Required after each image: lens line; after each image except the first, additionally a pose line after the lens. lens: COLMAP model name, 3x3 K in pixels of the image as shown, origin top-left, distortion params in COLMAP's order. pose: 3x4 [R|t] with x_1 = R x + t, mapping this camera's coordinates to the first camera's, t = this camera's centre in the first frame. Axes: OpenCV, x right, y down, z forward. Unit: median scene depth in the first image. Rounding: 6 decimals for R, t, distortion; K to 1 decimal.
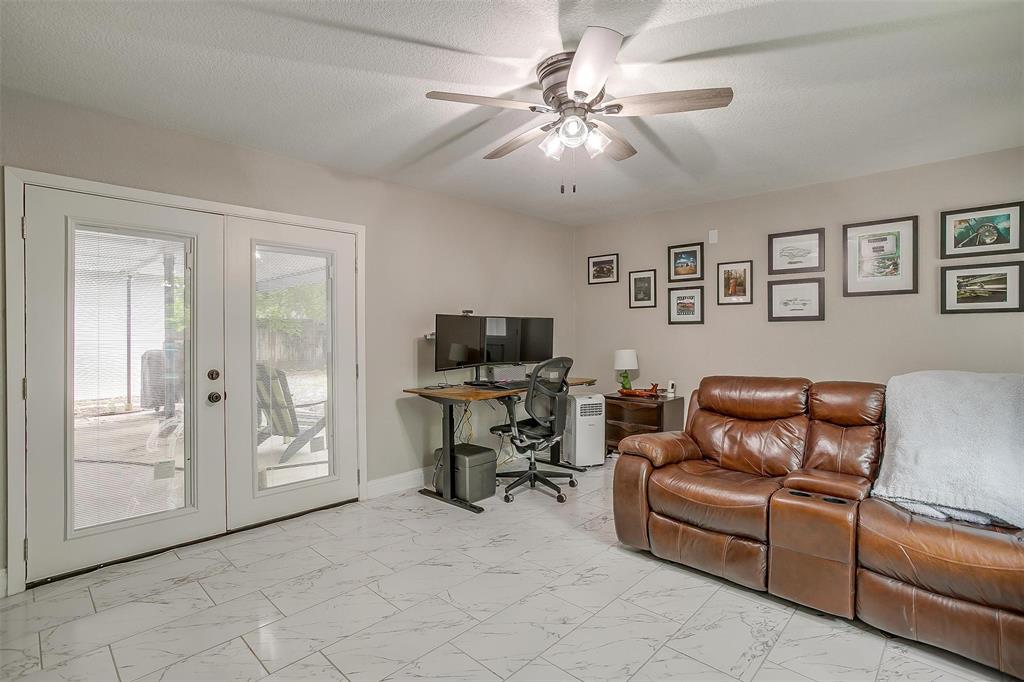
lens RADIAL K [[497.3, 0, 510.5], [0, 497.3, 336.8], [0, 0, 1]] dist [-0.059306, 0.033012]
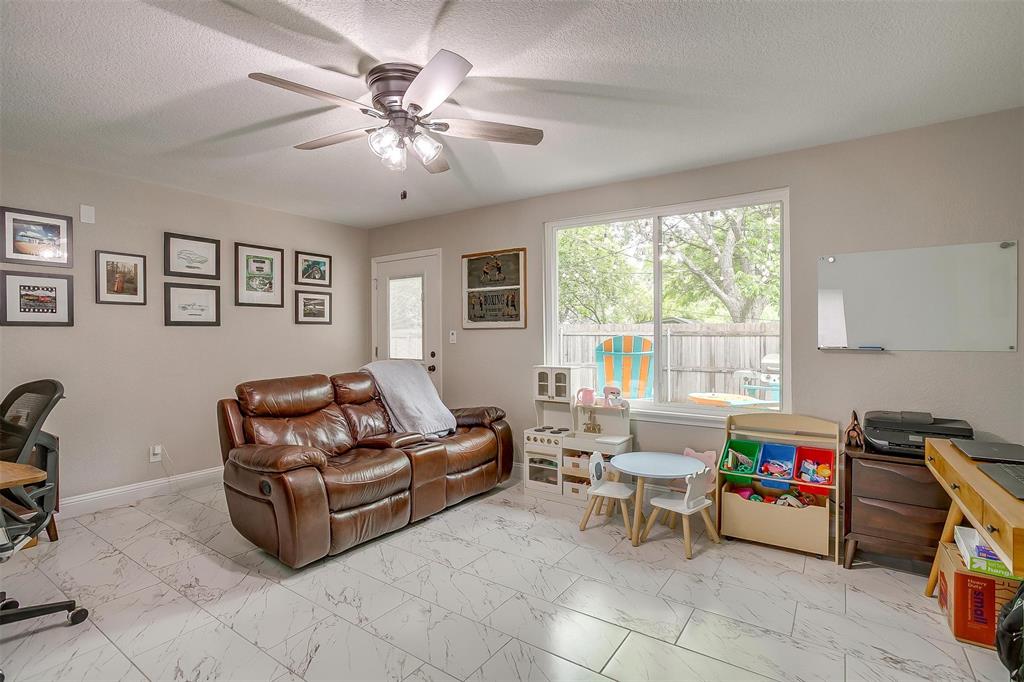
lens RADIAL K [[497.3, 0, 510.5], [0, 497.3, 336.8], [0, 0, 1]] dist [-0.059306, 0.033012]
pose [[-0.163670, 0.004864, 0.986503, -0.548742], [0.014337, 0.999894, -0.002551, 0.001738], [-0.986411, 0.013726, -0.163722, 0.570883]]
